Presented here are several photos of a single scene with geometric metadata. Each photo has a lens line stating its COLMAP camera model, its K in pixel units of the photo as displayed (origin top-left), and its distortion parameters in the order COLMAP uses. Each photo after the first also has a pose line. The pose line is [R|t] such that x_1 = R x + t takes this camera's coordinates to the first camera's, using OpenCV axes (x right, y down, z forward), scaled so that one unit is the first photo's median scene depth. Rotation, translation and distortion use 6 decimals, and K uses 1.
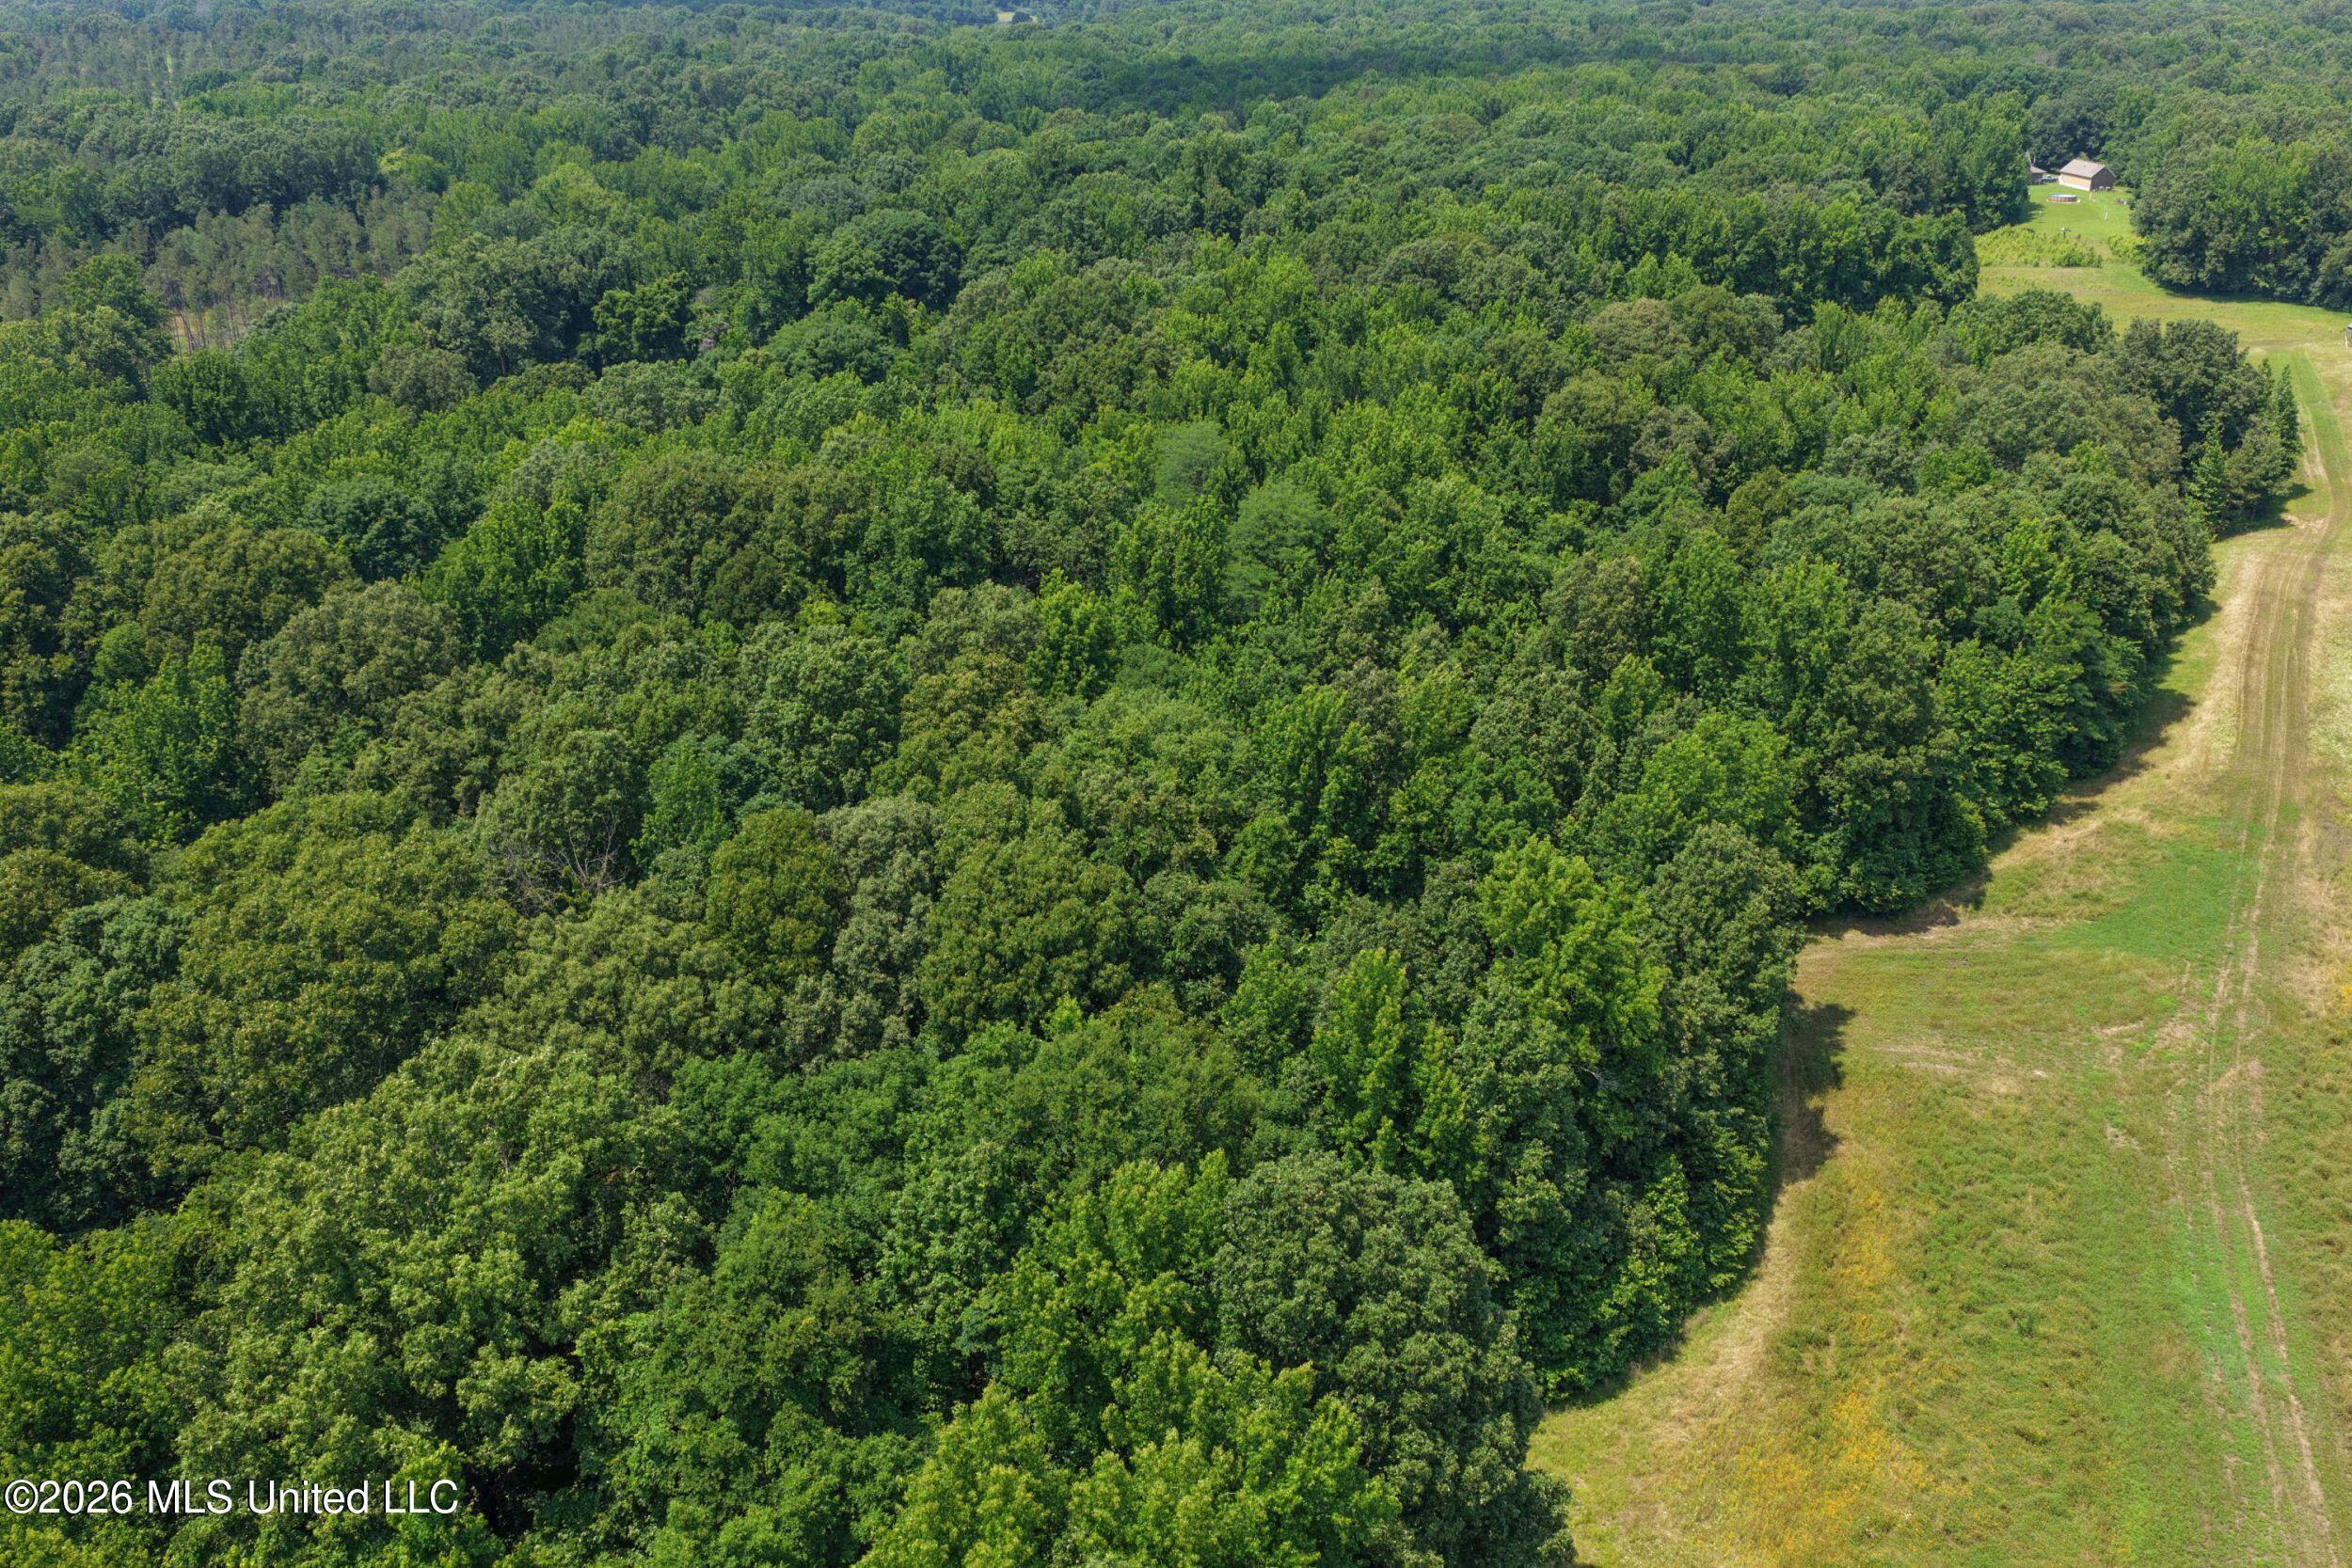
lens RADIAL K [[1960.5, 0, 1188.1], [0, 1960.5, 781.8], [0, 0, 1]] dist [-0.010334, 0.037730]
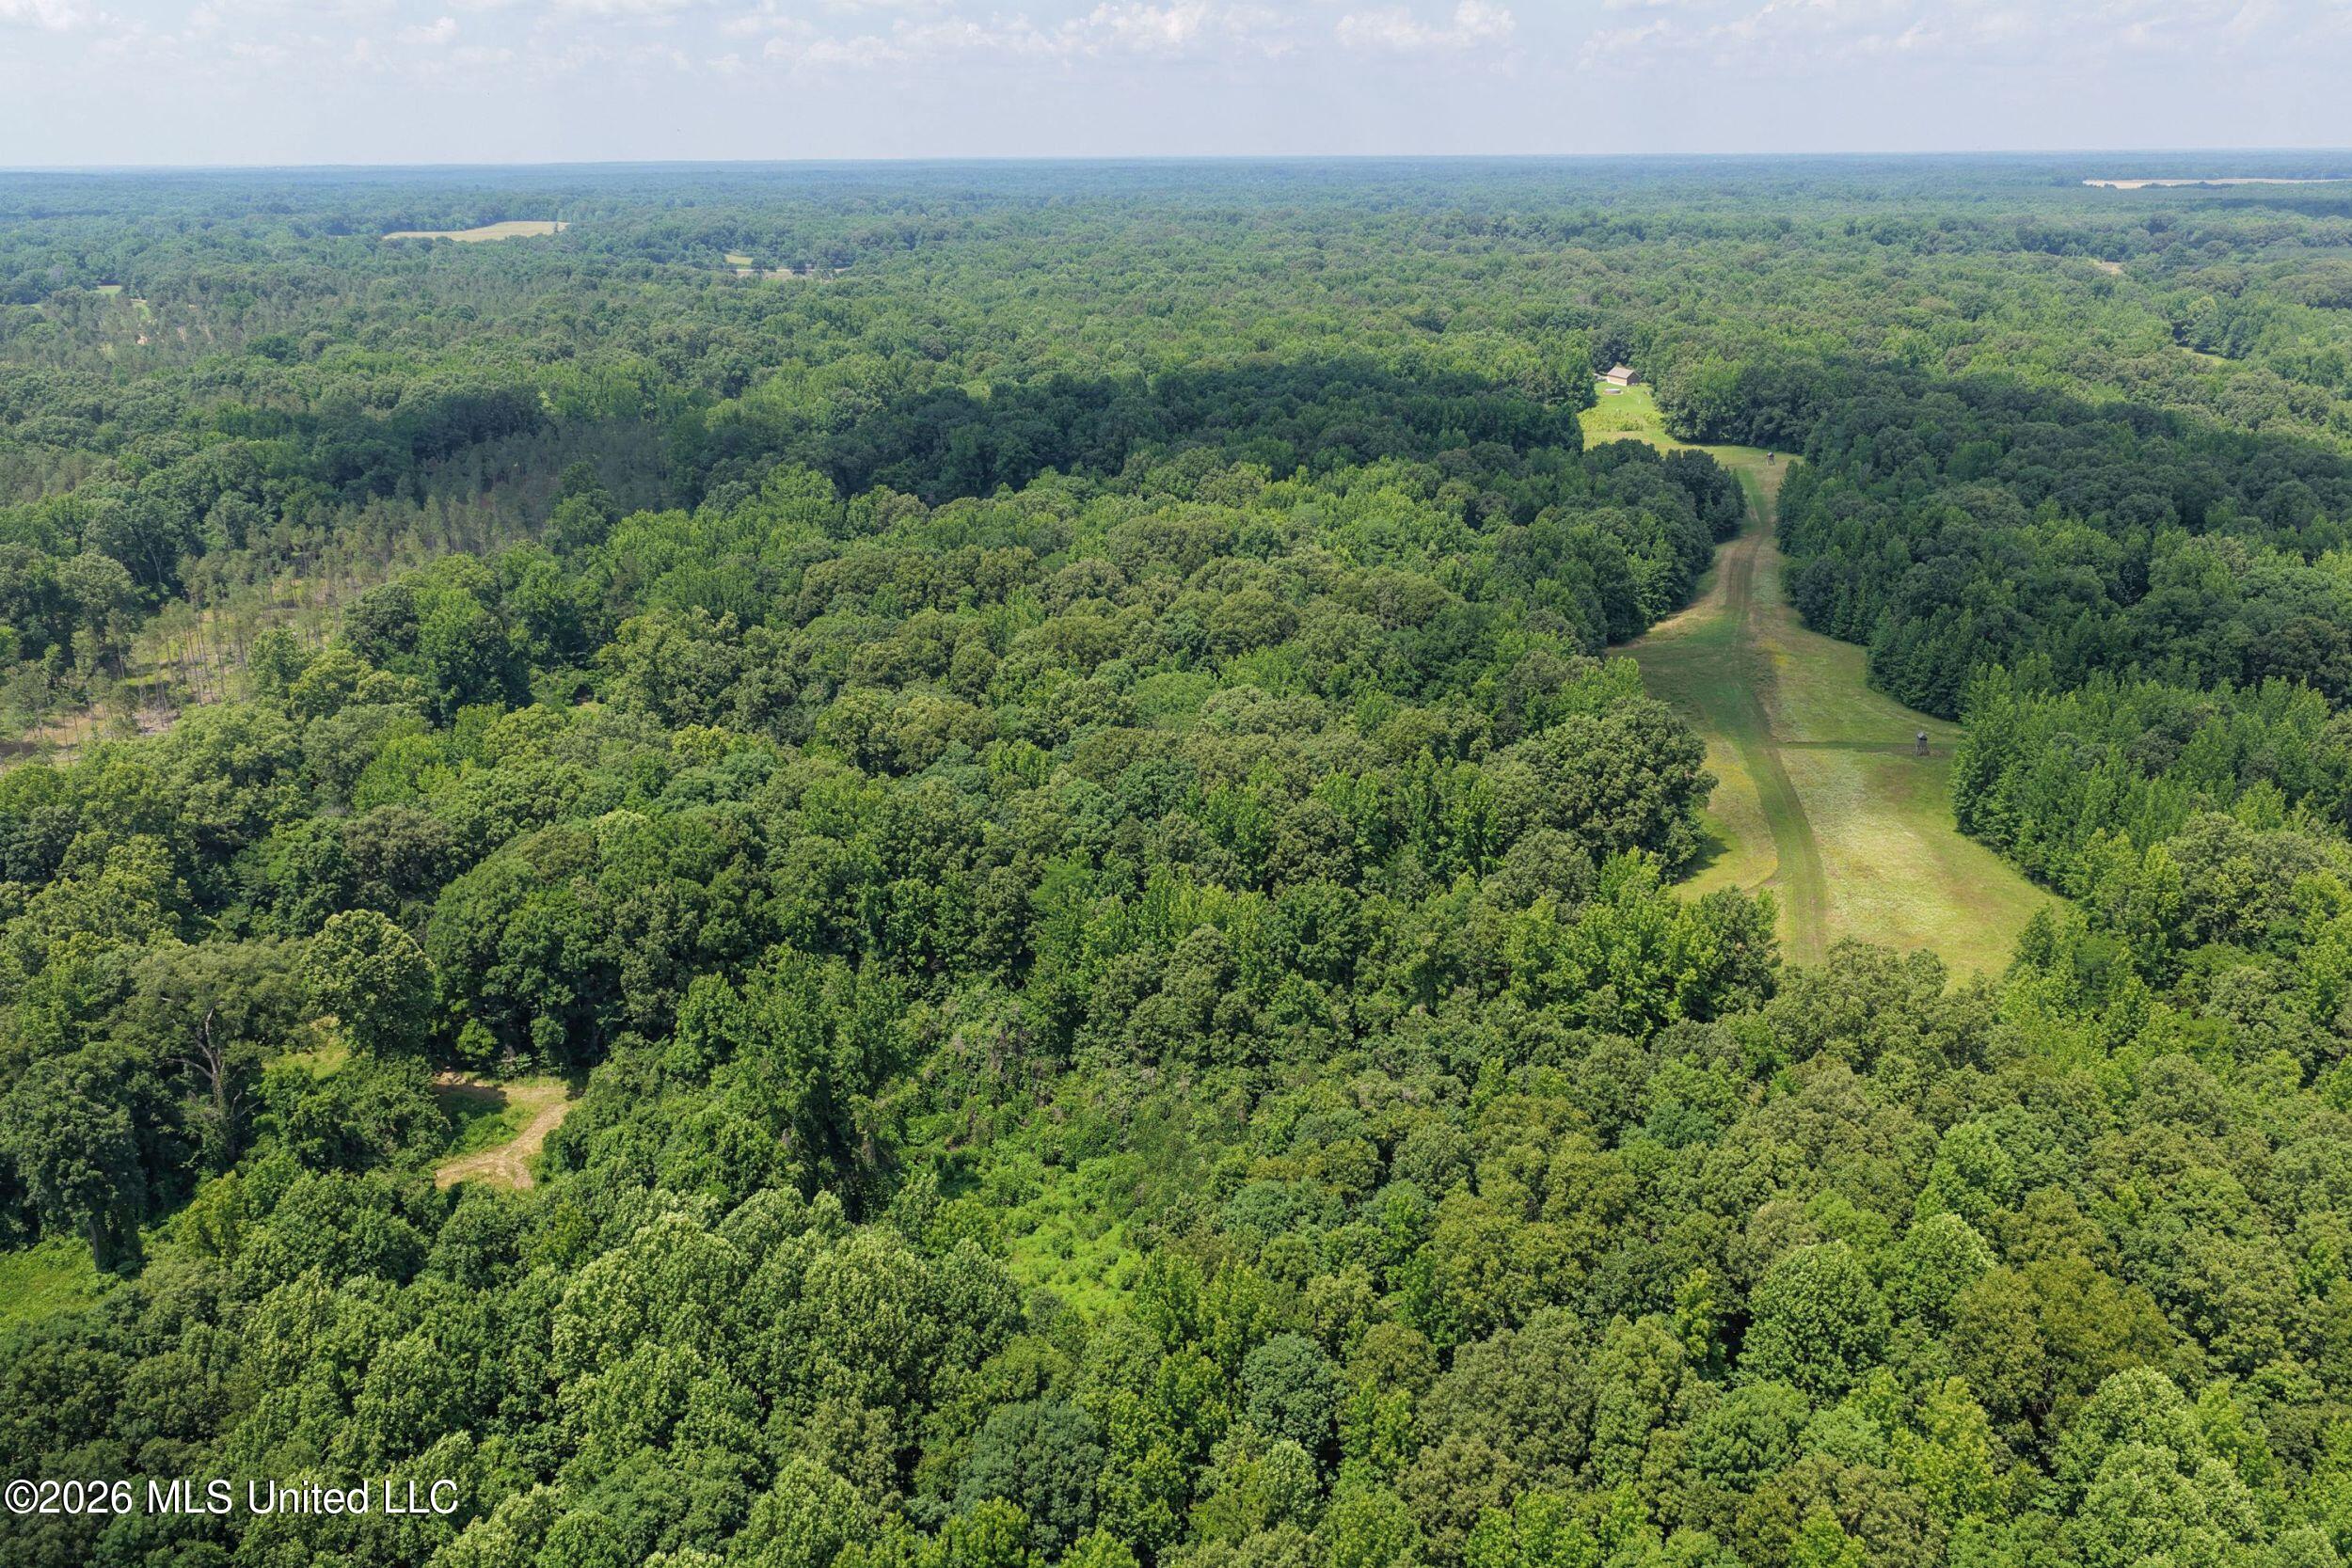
lens RADIAL K [[1960.5, 0, 1177.6], [0, 1960.5, 776.3], [0, 0, 1]] dist [-0.010334, 0.037730]
pose [[0.977819, -0.067584, 0.198249, -0.521029], [0.086669, 0.992234, -0.089222, 0.277489], [-0.190679, 0.104425, 0.976082, -1.009127]]
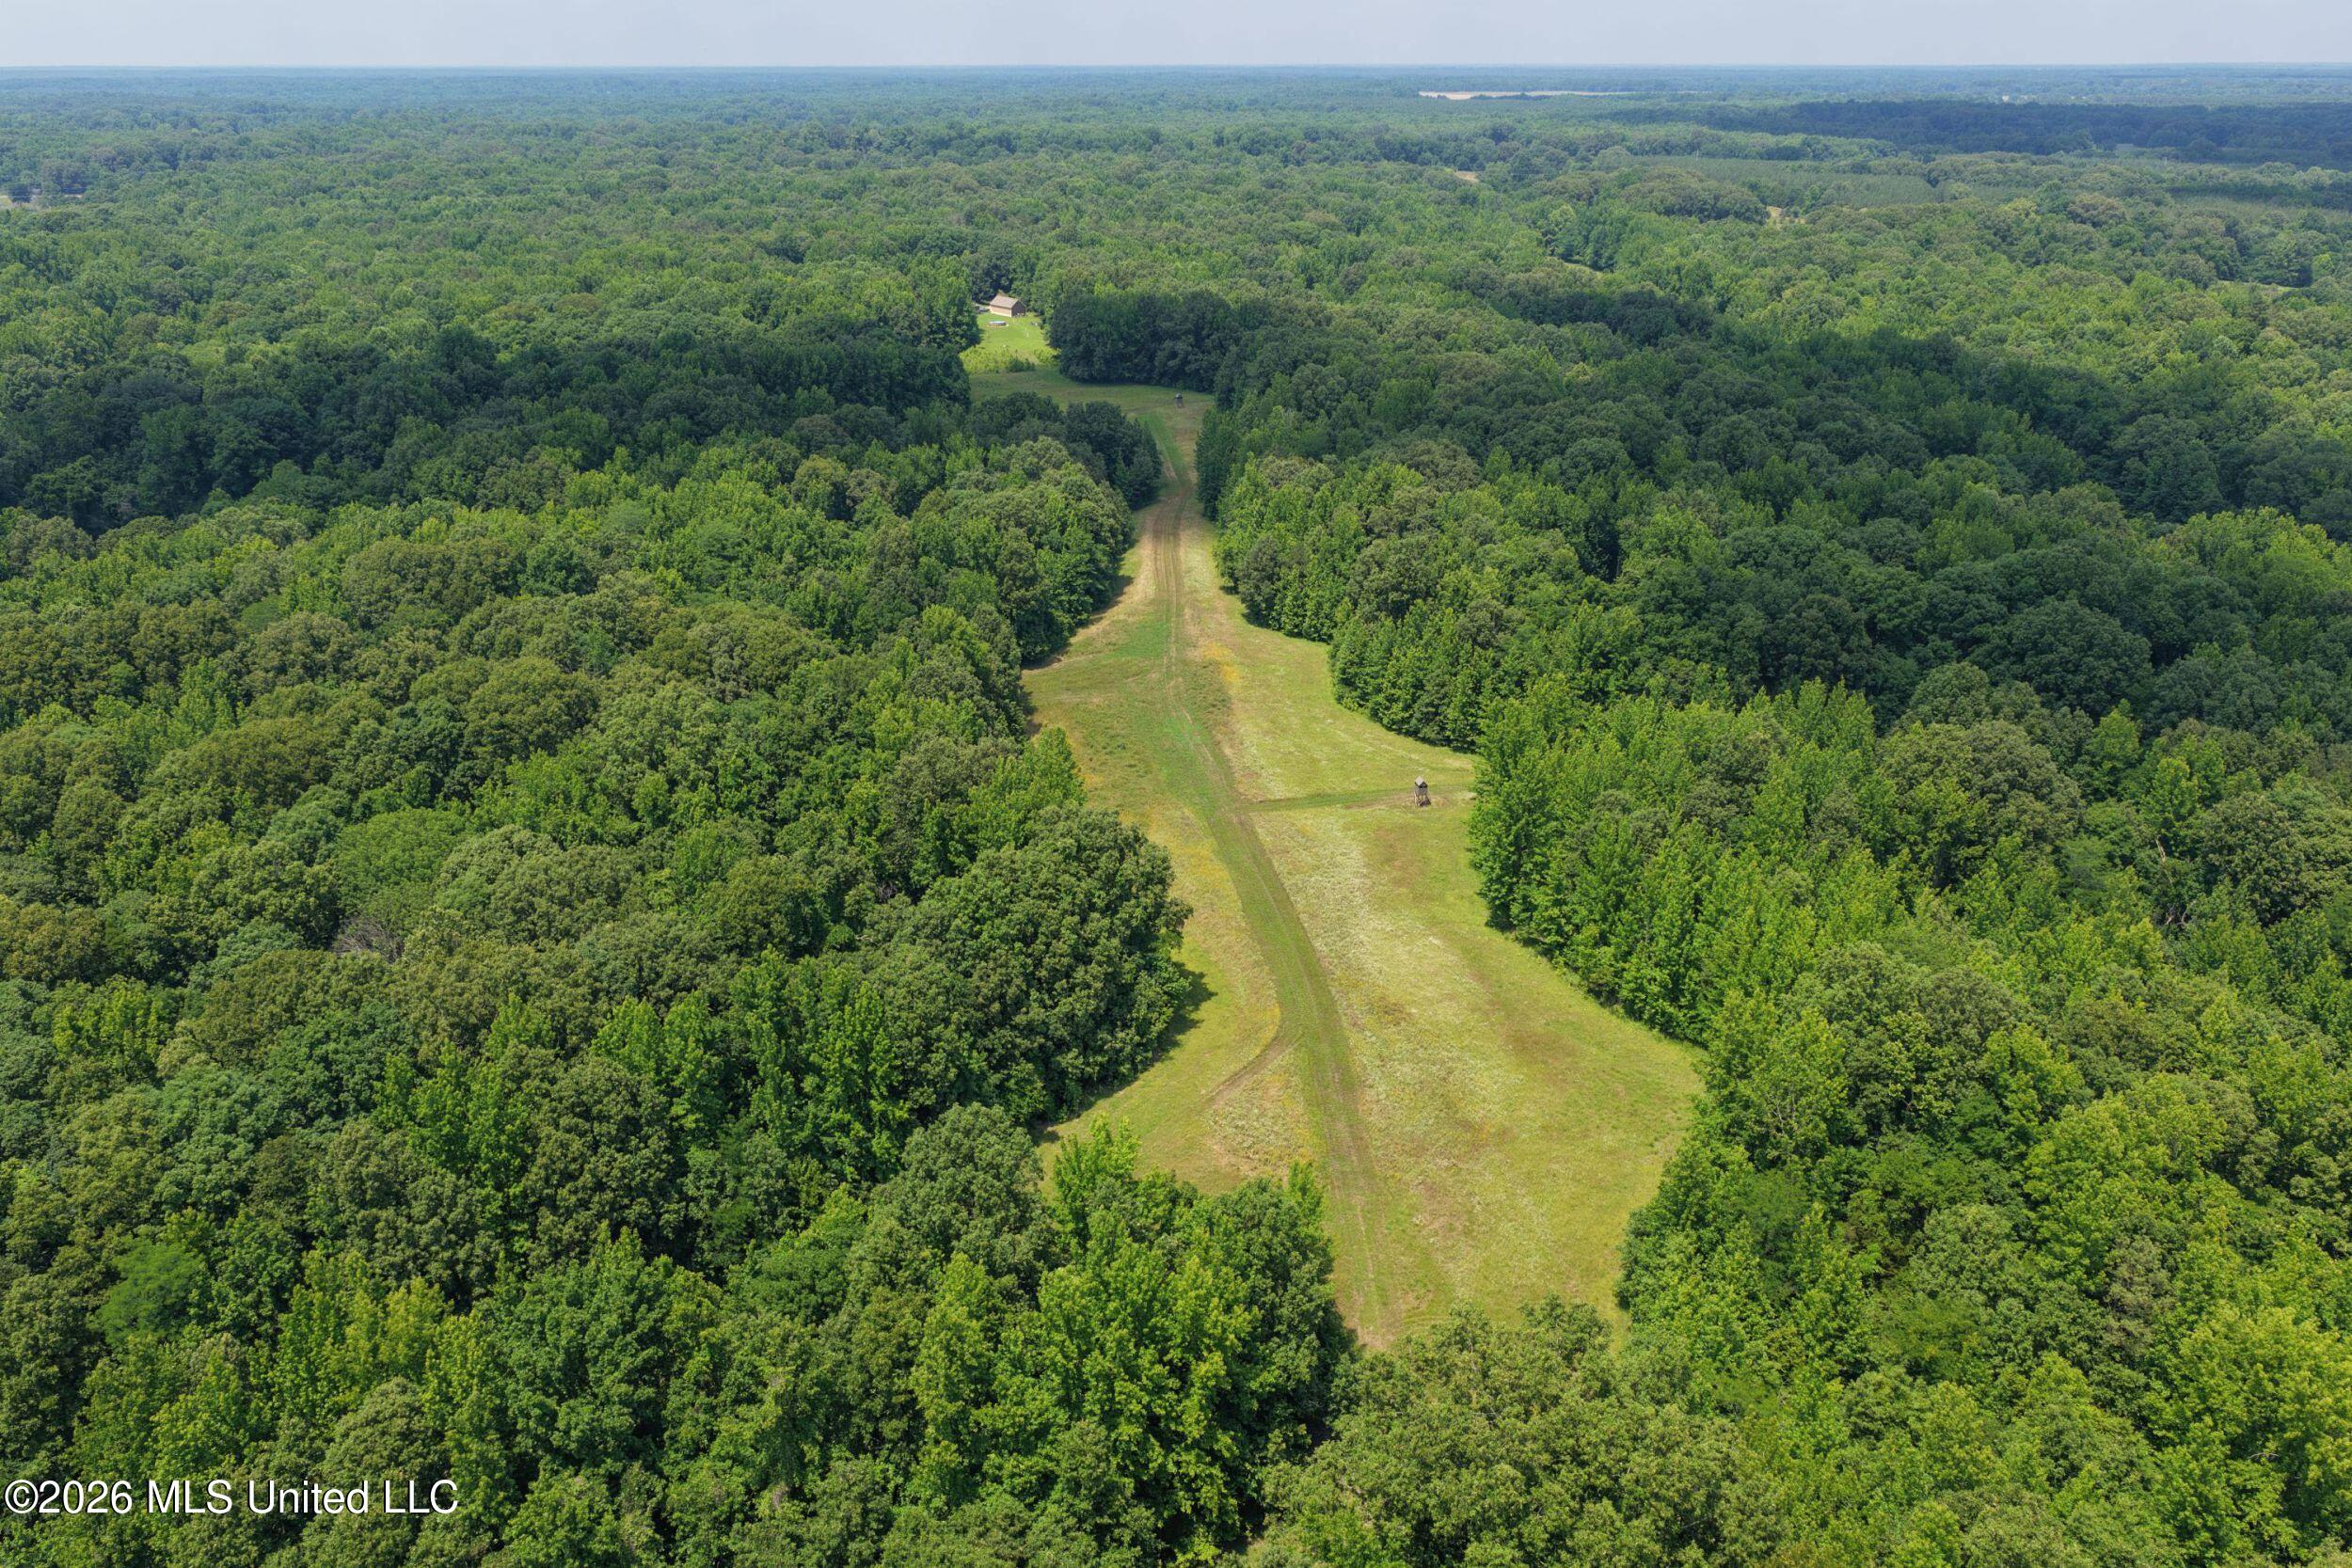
lens RADIAL K [[1960.5, 0, 1188.0], [0, 1960.5, 774.8], [0, 0, 1]] dist [-0.010334, 0.037730]
pose [[0.867058, -0.170816, 0.468009, -0.358112], [0.197276, 0.980318, -0.007683, 0.149399], [-0.457485, 0.098988, 0.883690, -0.673856]]
